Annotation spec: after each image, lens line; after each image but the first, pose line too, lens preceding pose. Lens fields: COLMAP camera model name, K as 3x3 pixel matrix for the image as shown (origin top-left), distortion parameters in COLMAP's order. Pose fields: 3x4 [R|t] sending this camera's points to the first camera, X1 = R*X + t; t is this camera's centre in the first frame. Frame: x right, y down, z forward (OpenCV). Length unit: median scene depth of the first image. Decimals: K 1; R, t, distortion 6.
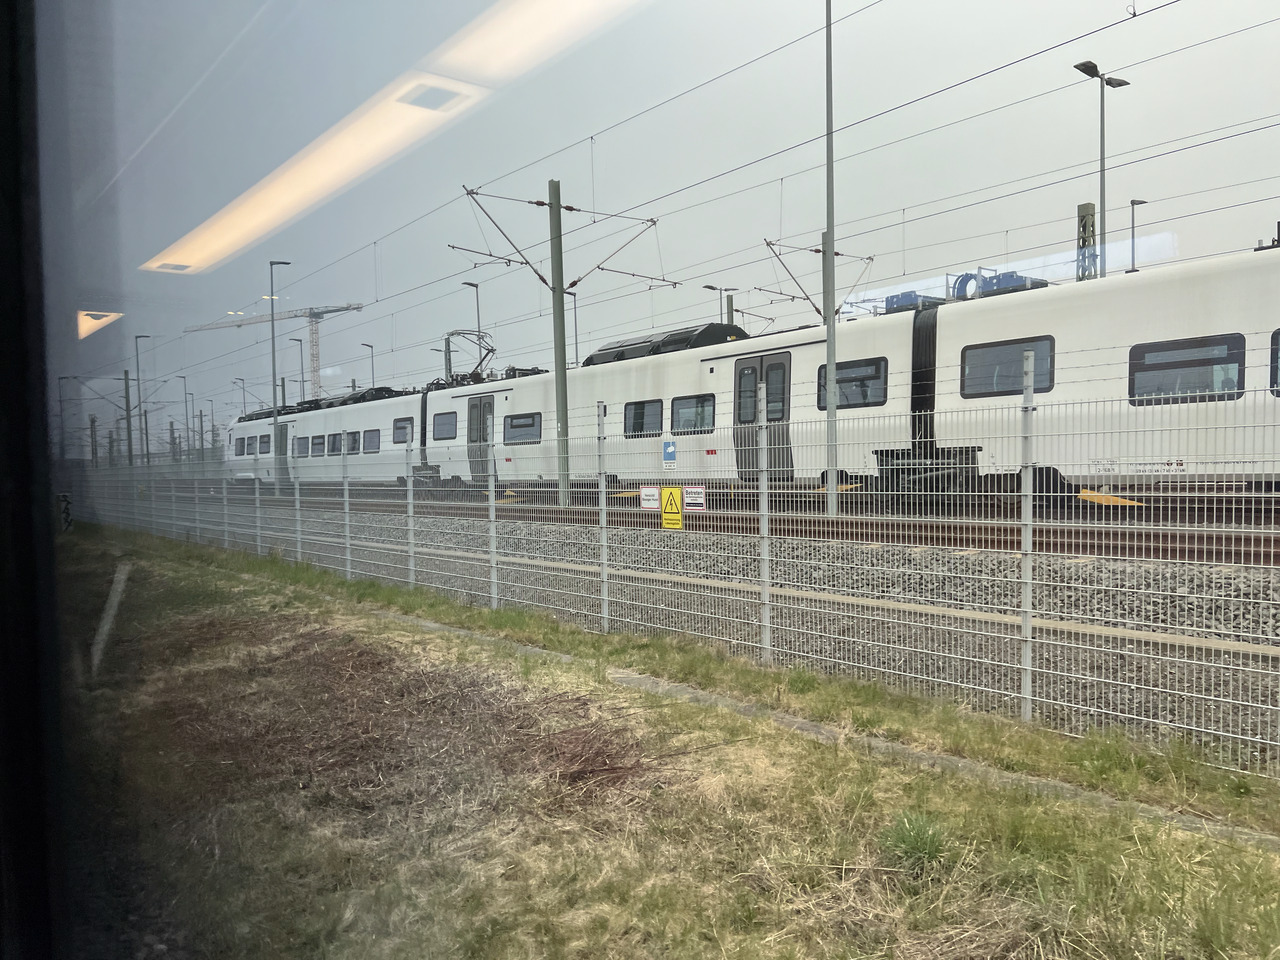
lens RADIAL K [[964.3, 0, 646.4], [0, 964.3, 502.0], [0, 0, 1]] dist [0.051070, -0.004286]
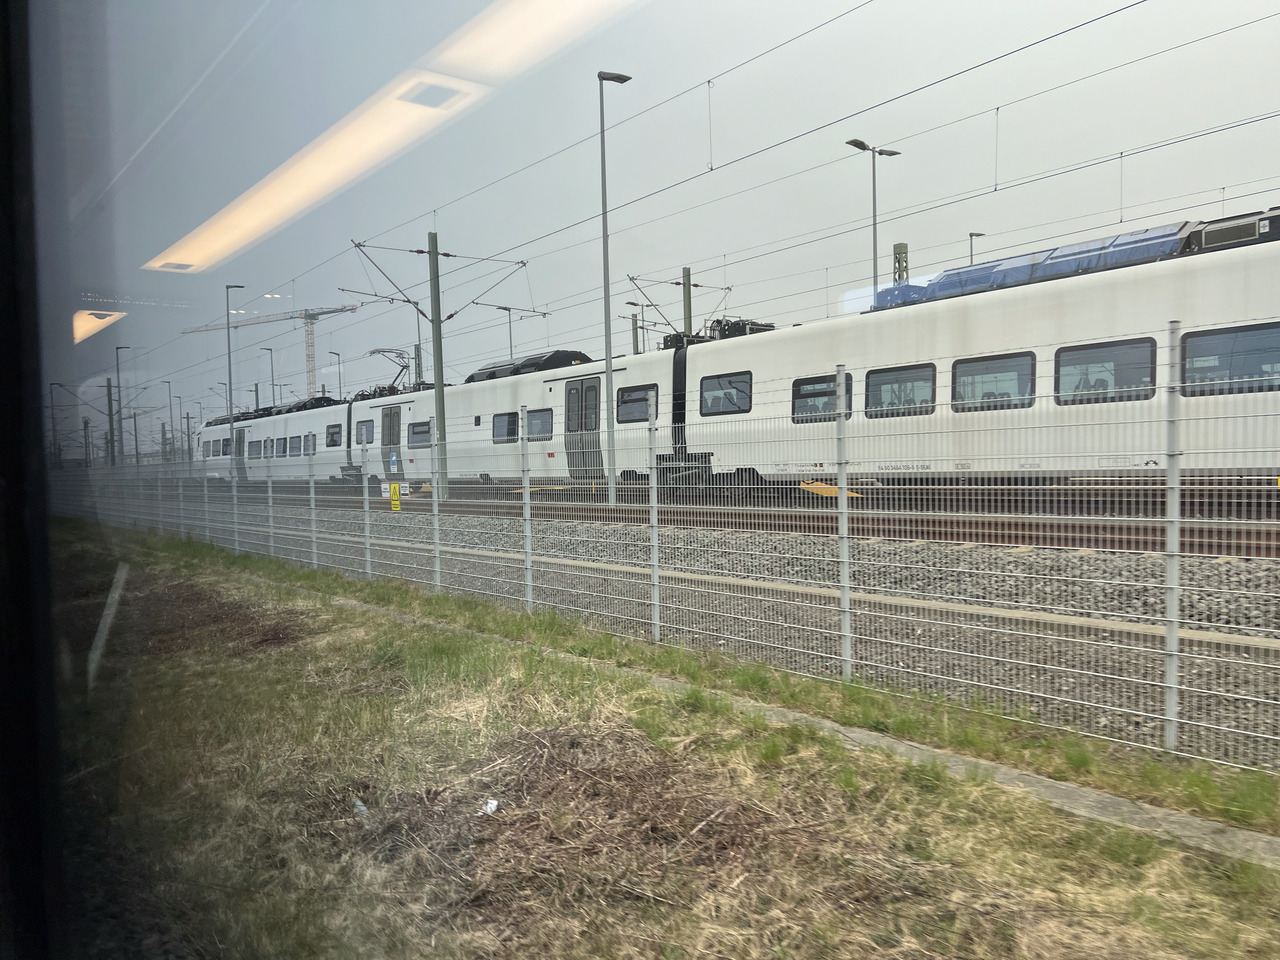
lens RADIAL K [[964.3, 0, 646.4], [0, 964.3, 502.0], [0, 0, 1]] dist [0.051070, -0.004286]
pose [[0.999980, -0.004962, -0.003868, 0.170047], [0.004977, 0.999981, 0.003737, 0.003879], [0.003850, -0.003756, 0.999986, -0.211025]]
